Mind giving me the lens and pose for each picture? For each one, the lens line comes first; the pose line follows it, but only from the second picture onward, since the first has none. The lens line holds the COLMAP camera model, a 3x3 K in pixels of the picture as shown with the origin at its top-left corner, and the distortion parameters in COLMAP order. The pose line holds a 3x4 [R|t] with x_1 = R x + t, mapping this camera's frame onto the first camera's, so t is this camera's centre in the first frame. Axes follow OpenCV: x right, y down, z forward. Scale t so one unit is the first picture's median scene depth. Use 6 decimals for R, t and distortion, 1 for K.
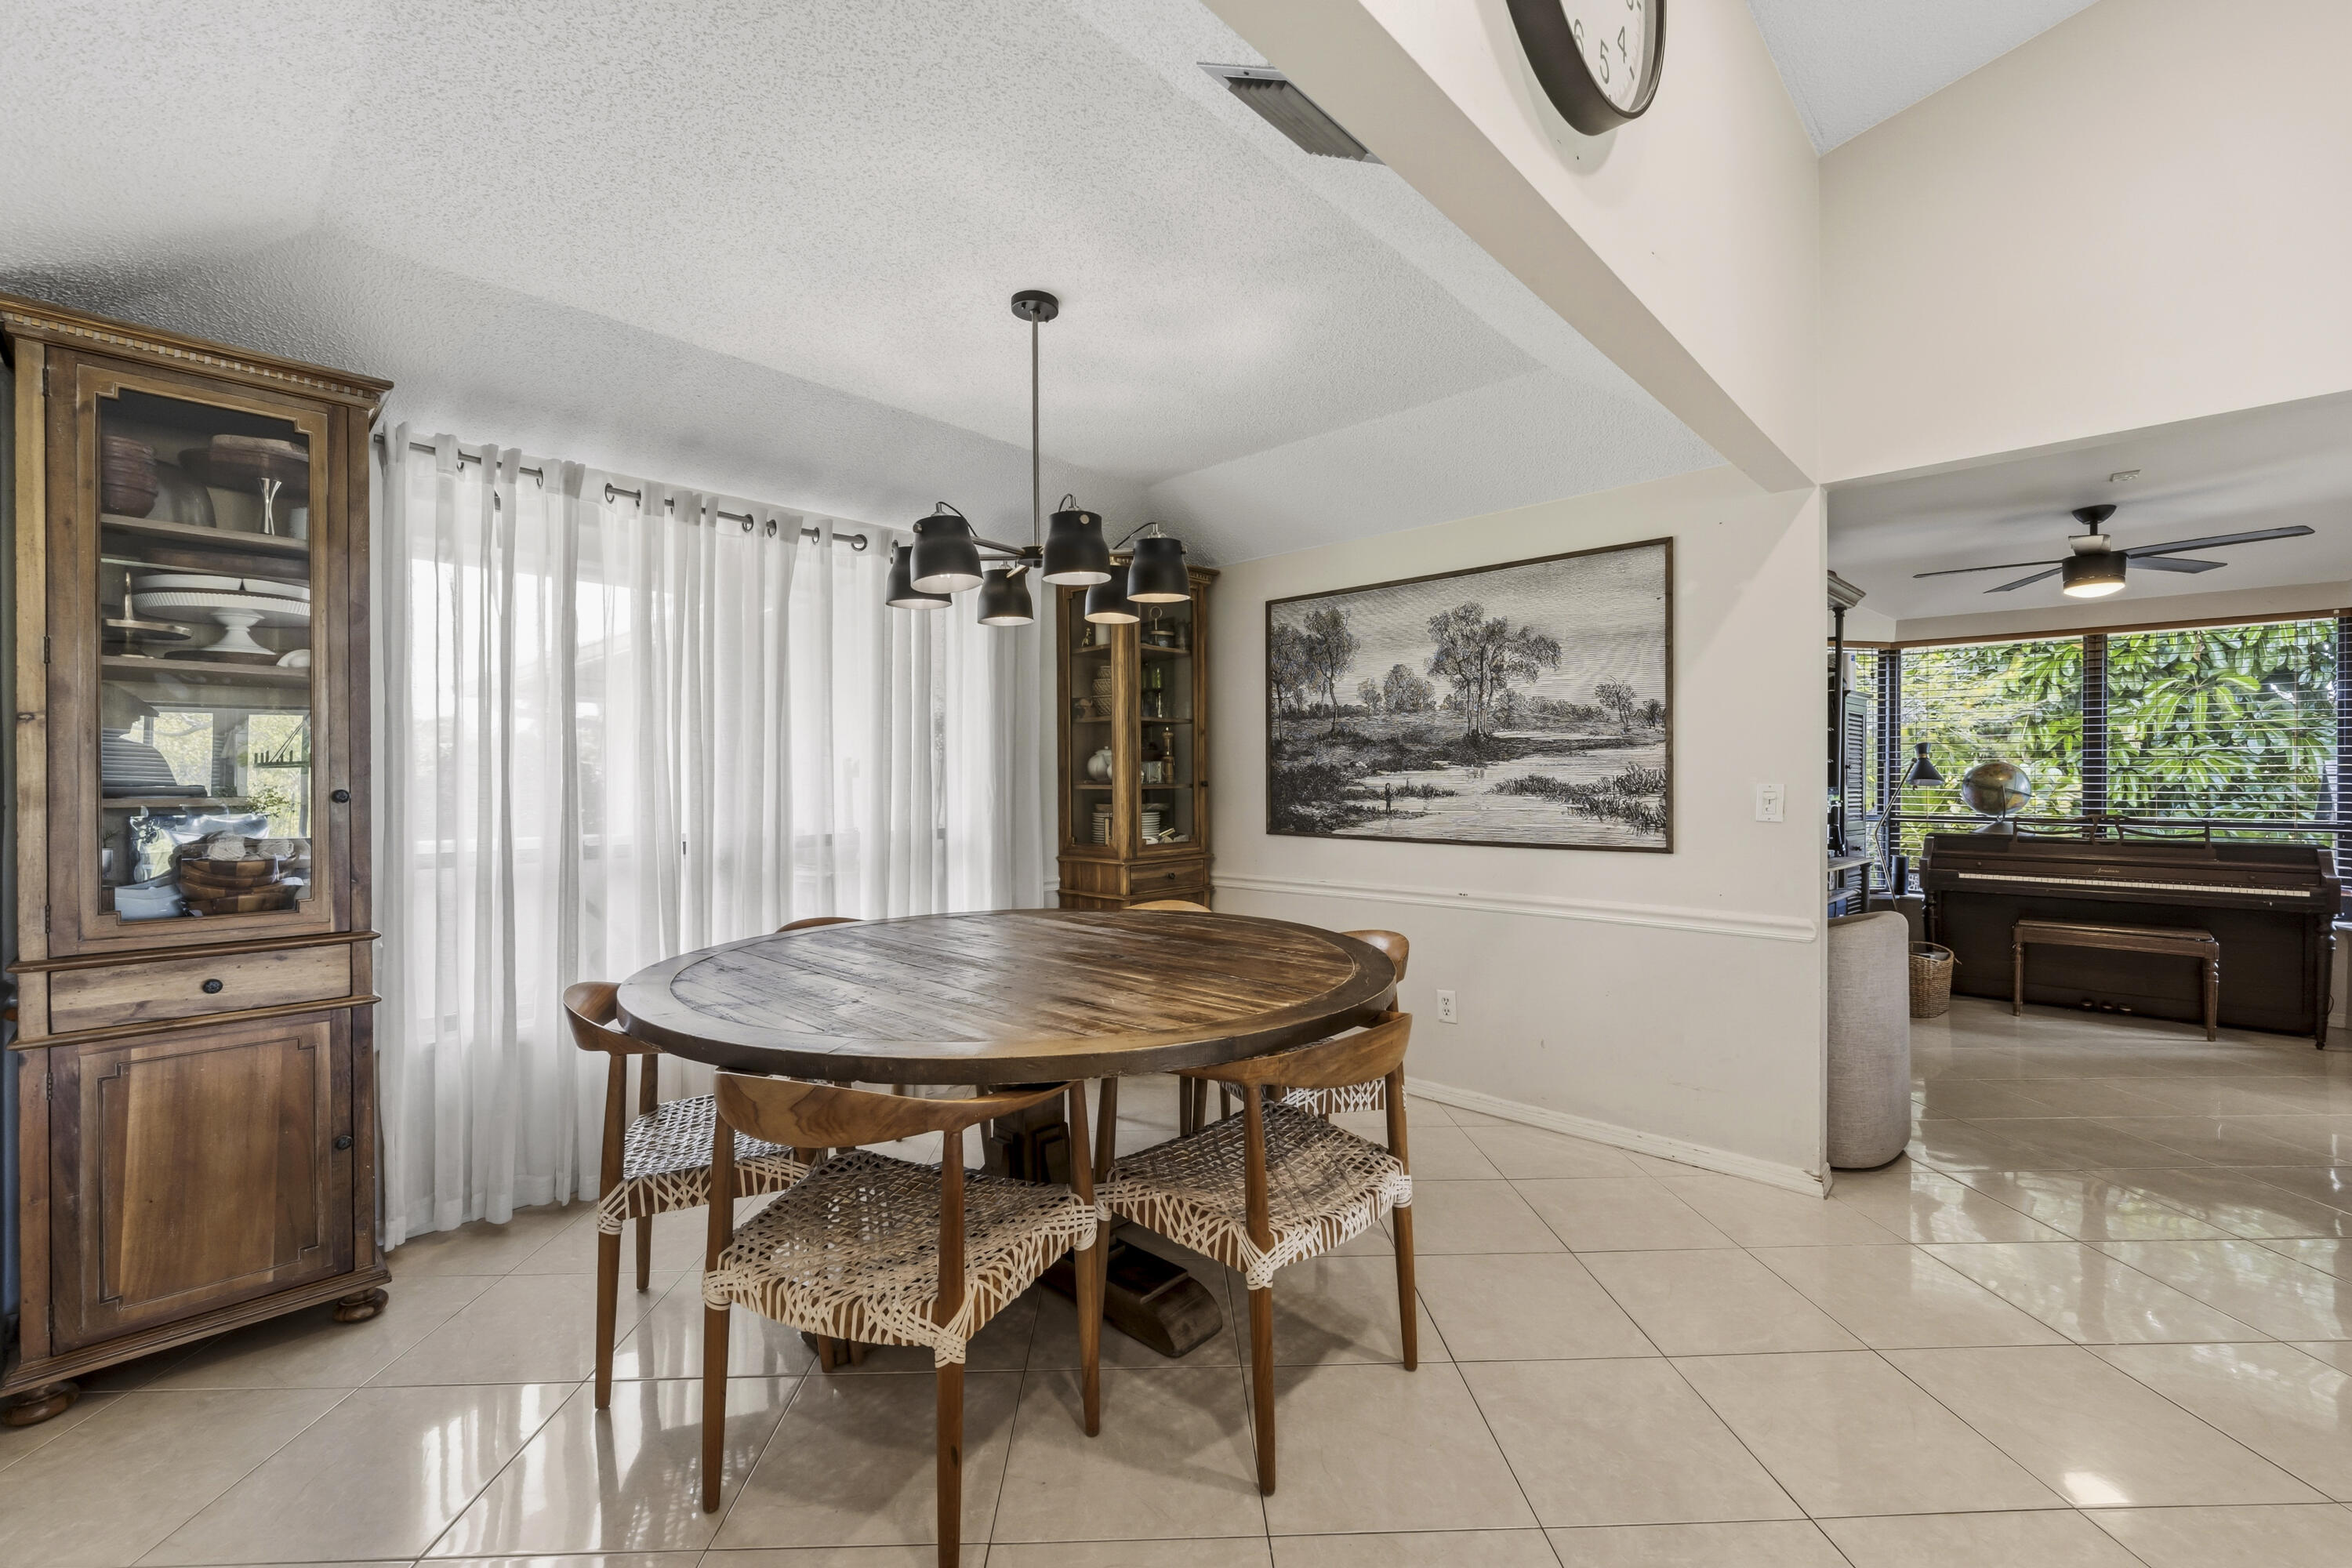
lens RADIAL K [[965.8, 0, 1176.5], [0, 965.8, 778.6], [0, 0, 1]] dist [0.001873, -0.000421]
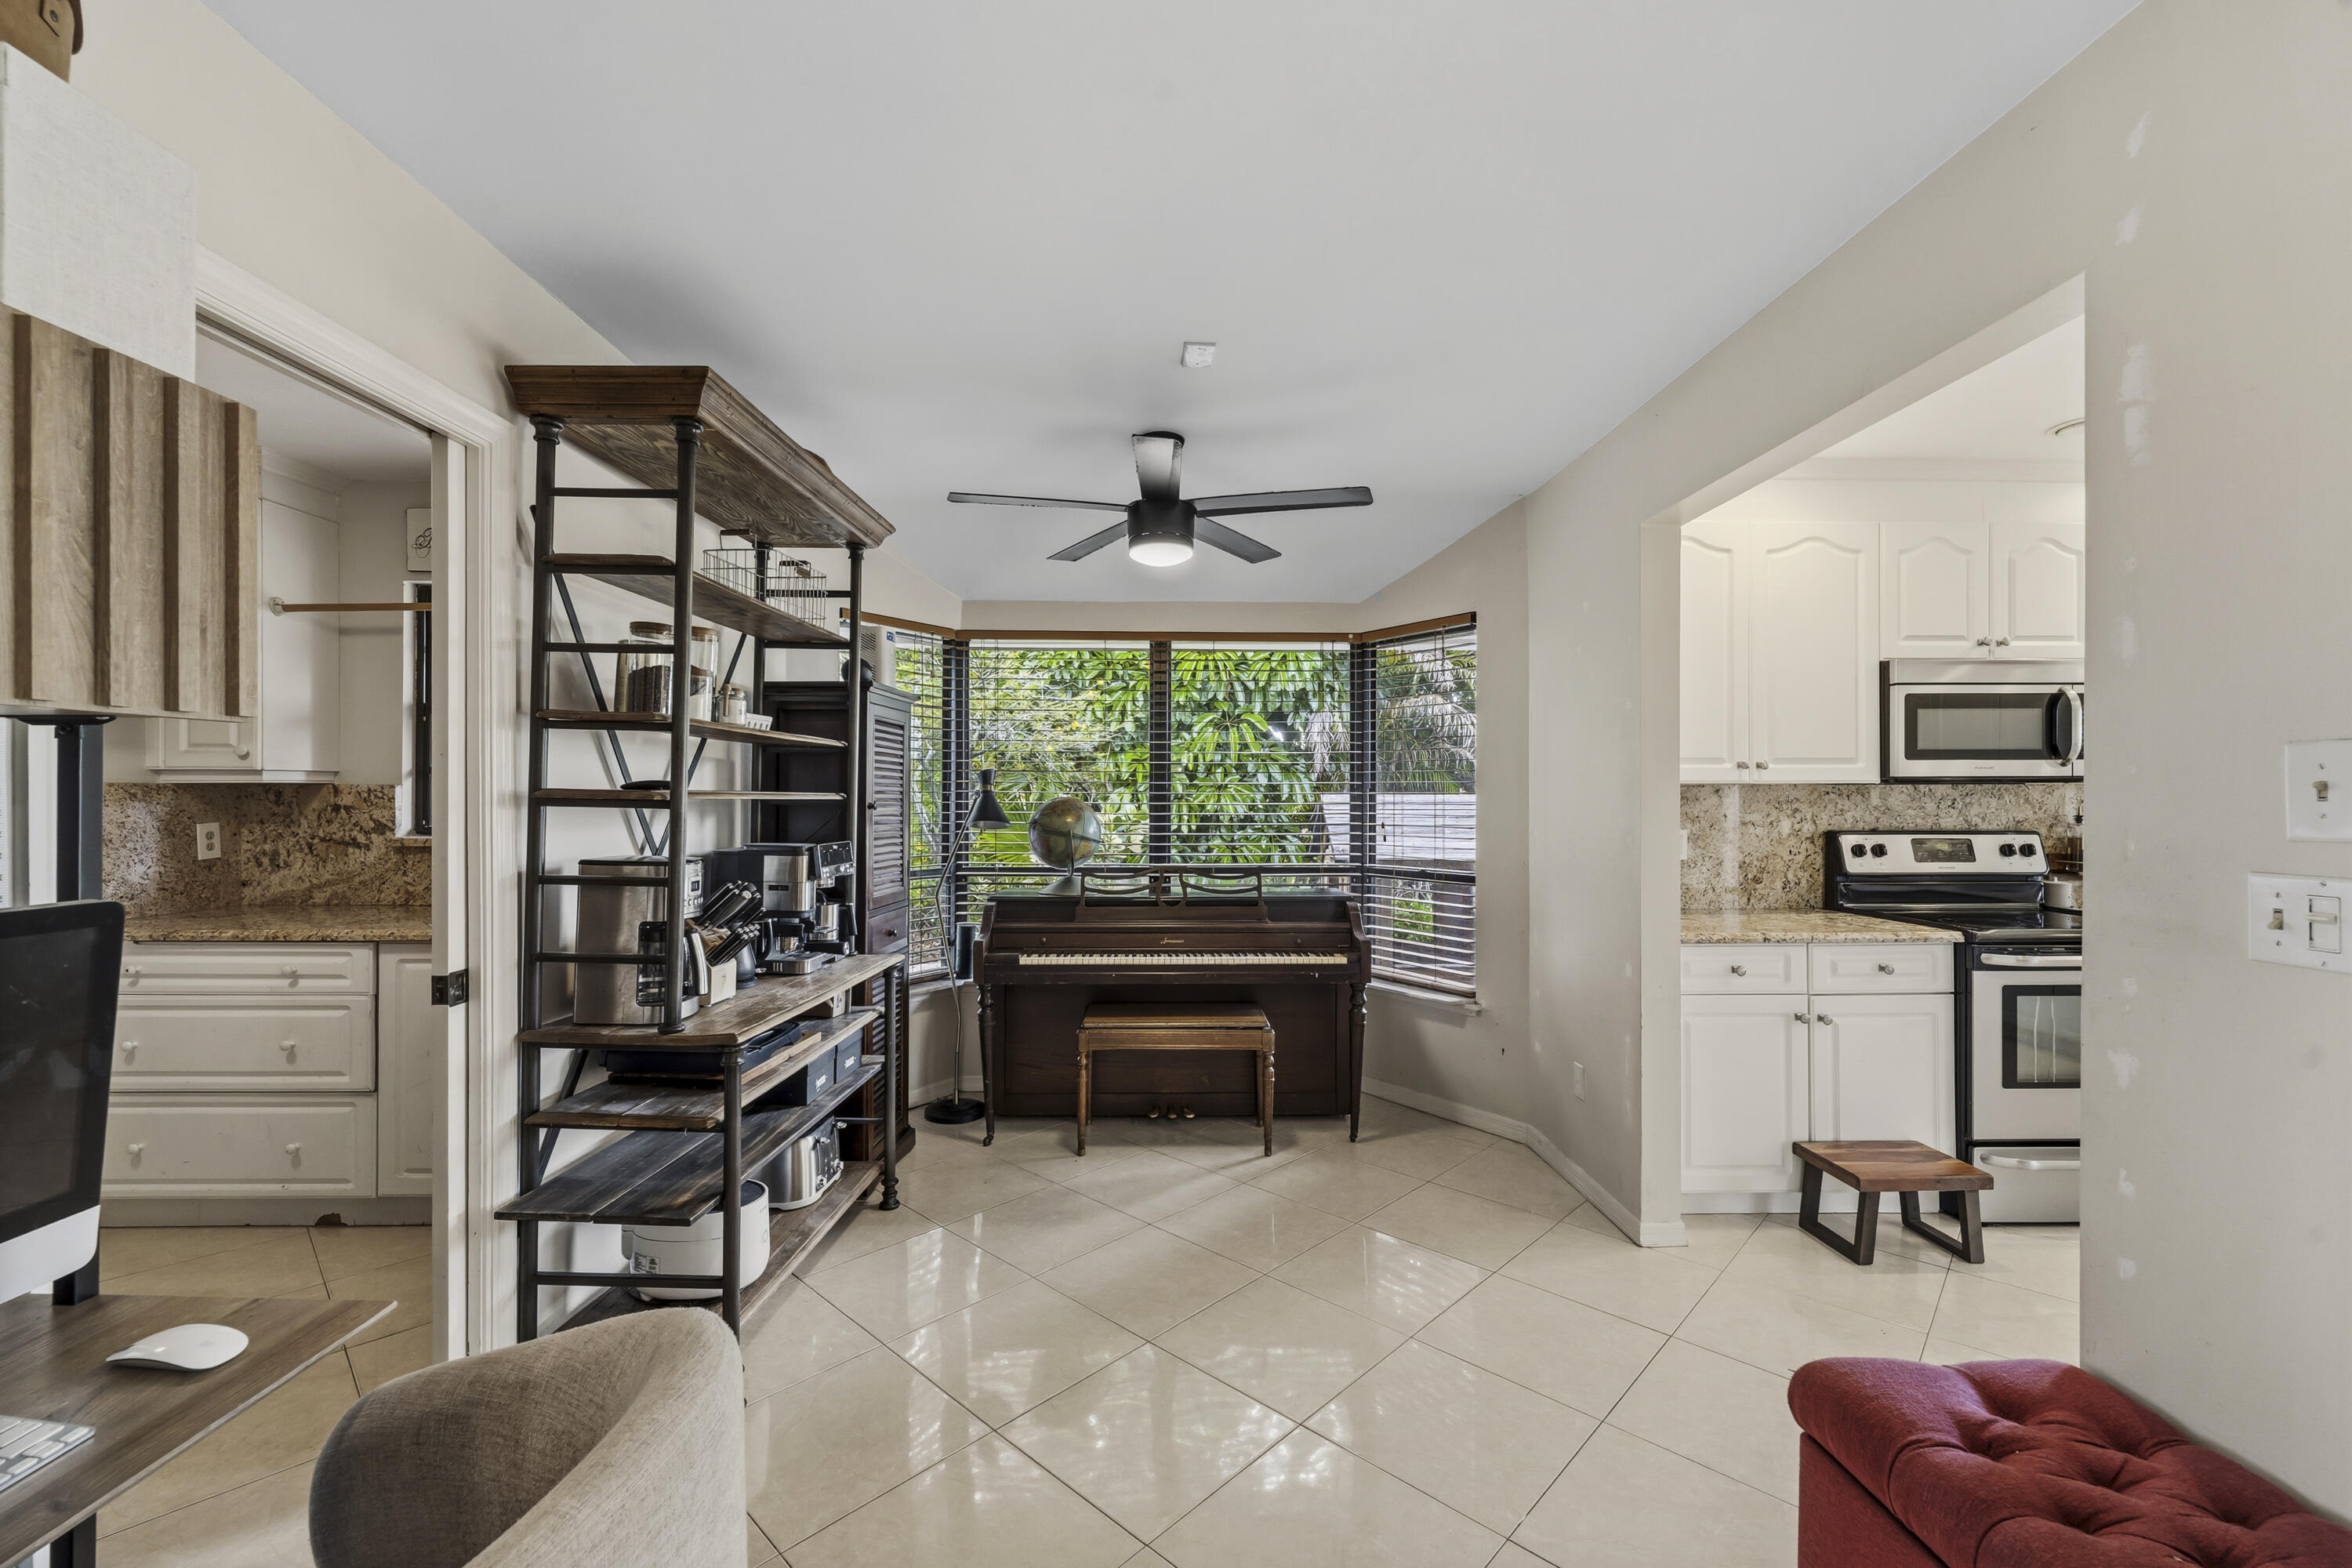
lens RADIAL K [[965.8, 0, 1172.8], [0, 965.8, 774.7], [0, 0, 1]] dist [0.001873, -0.000421]
pose [[0.713860, 0.017360, 0.700074, 0.365955], [-0.001171, 0.999721, -0.023596, -0.016171], [-0.700288, 0.016025, 0.713681, 0.388854]]
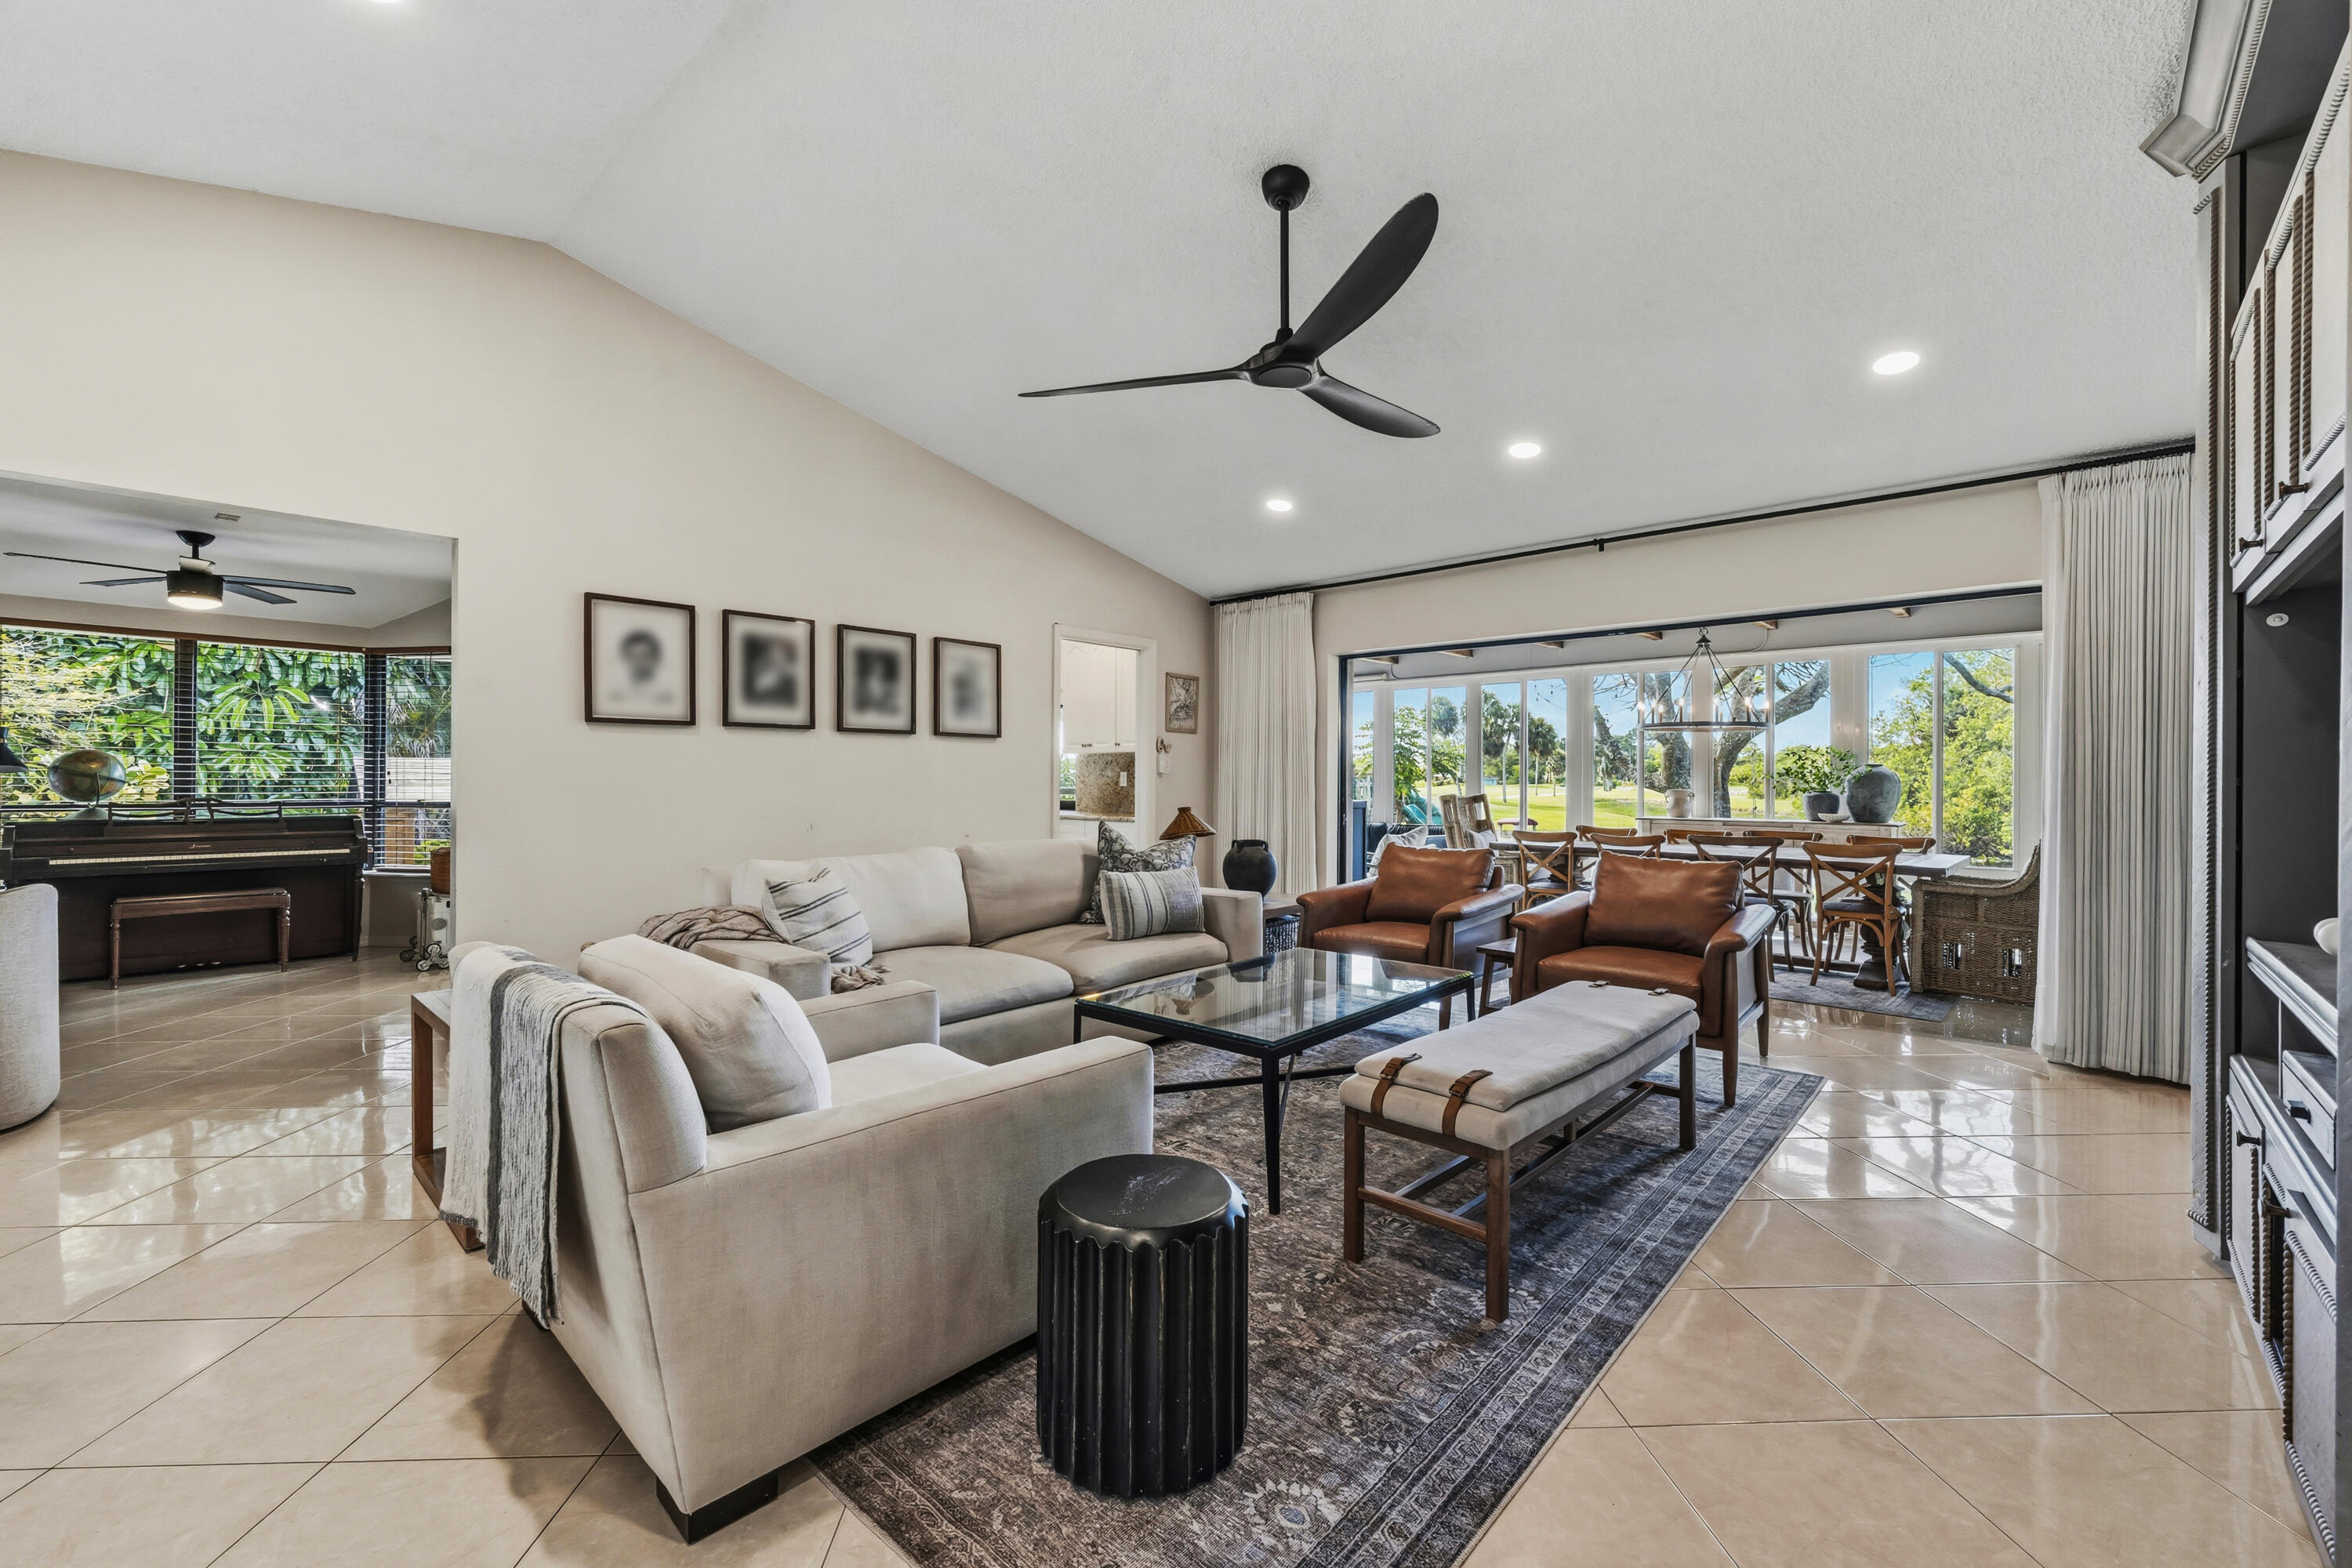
lens RADIAL K [[965.8, 0, 1158.1], [0, 965.8, 777.3], [0, 0, 1]] dist [0.001873, -0.000421]
pose [[-0.004152, 0.004130, 0.999983, -0.169697], [-0.003161, 0.999986, -0.004143, 0.011866], [-0.999986, -0.003179, -0.004139, -0.119844]]
